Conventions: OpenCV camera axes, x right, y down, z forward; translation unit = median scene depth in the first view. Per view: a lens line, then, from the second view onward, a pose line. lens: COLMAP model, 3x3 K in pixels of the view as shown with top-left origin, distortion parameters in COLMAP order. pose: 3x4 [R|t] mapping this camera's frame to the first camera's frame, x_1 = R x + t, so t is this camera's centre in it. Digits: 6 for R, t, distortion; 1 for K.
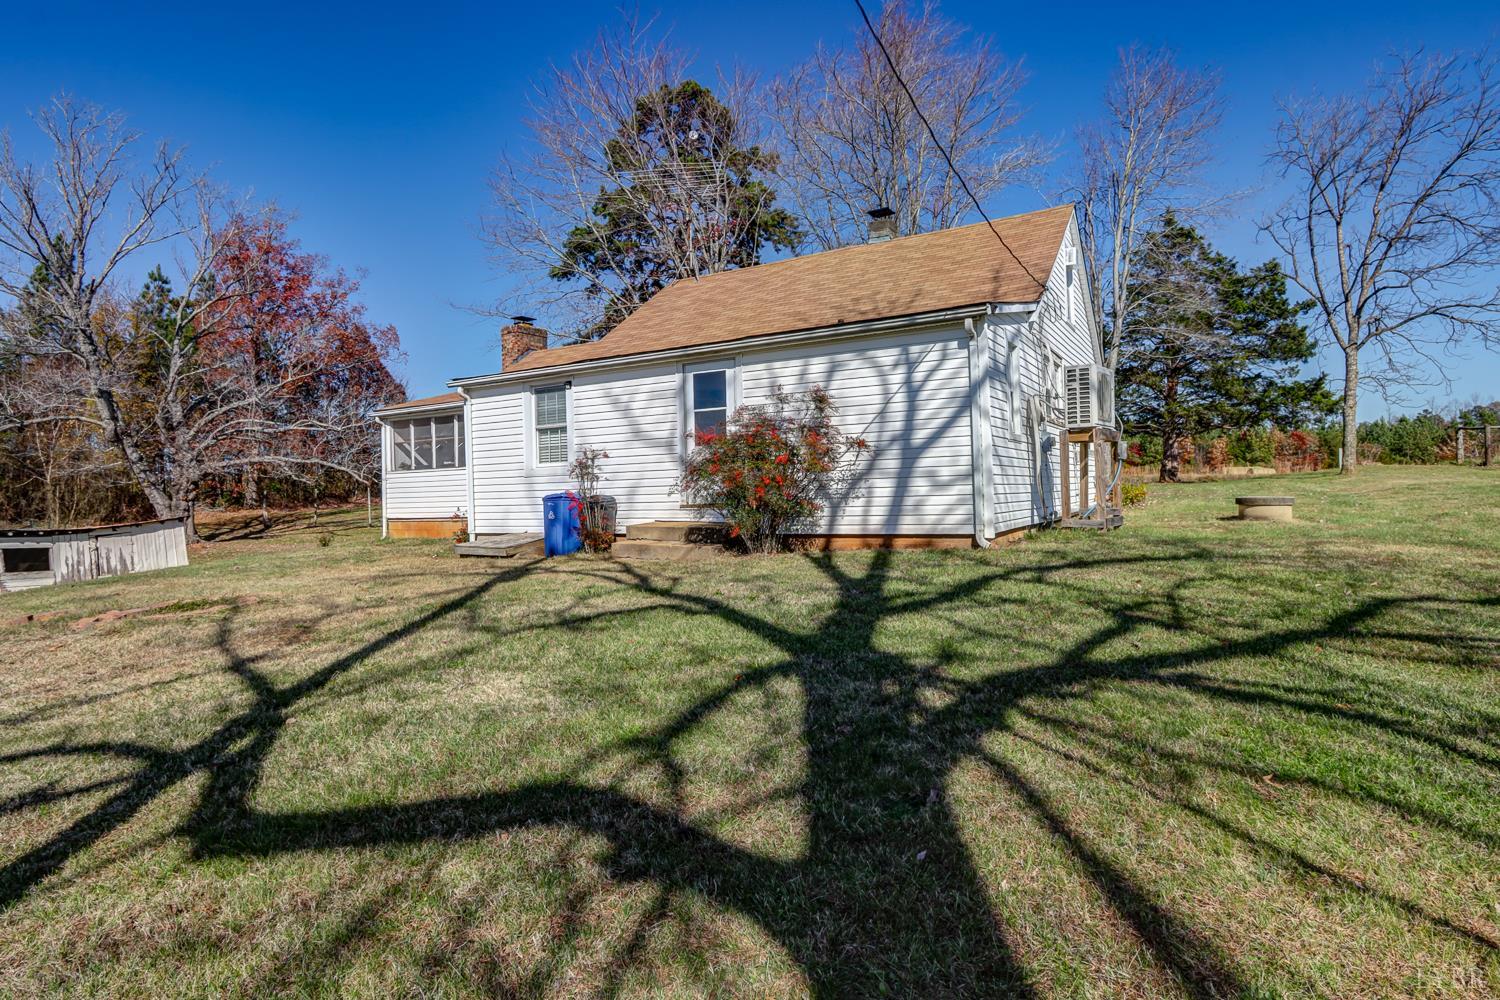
lens RADIAL K [[836.3, 0, 748.9], [0, 836.3, 492.8], [0, 0, 1]] dist [-0.006575, -0.002052]
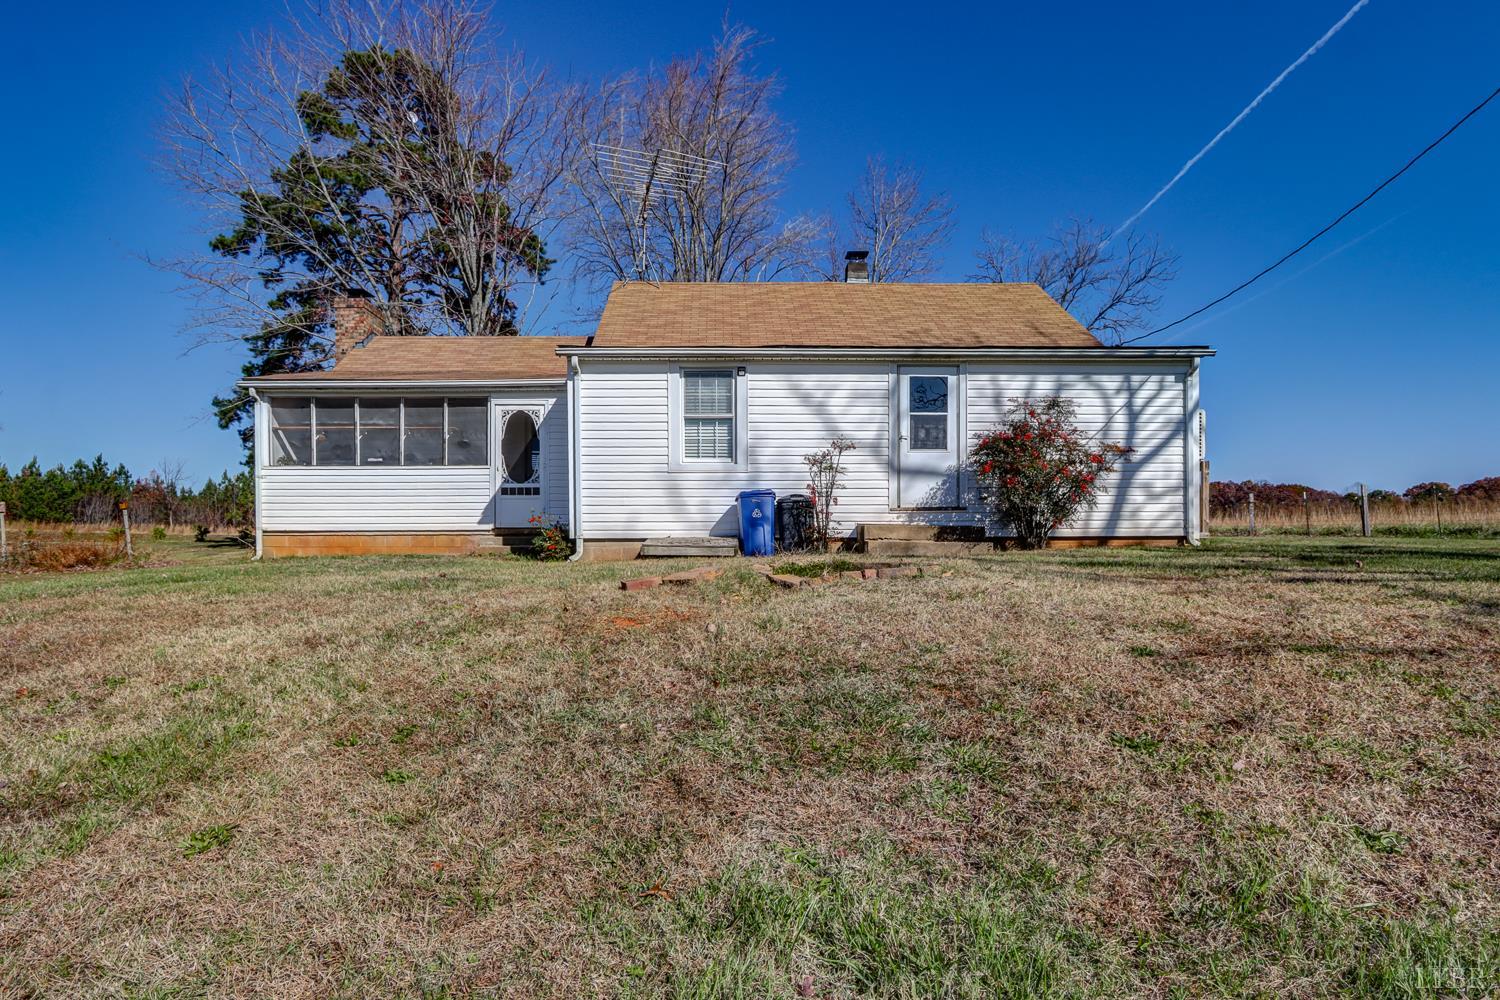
lens RADIAL K [[836.3, 0, 755.4], [0, 836.3, 582.6], [0, 0, 1]] dist [-0.006575, -0.002052]
pose [[0.839257, 0.006973, 0.543689, -0.823041], [-0.018828, 0.999691, 0.016242, 0.098328], [-0.543408, -0.023867, 0.839129, 0.280495]]
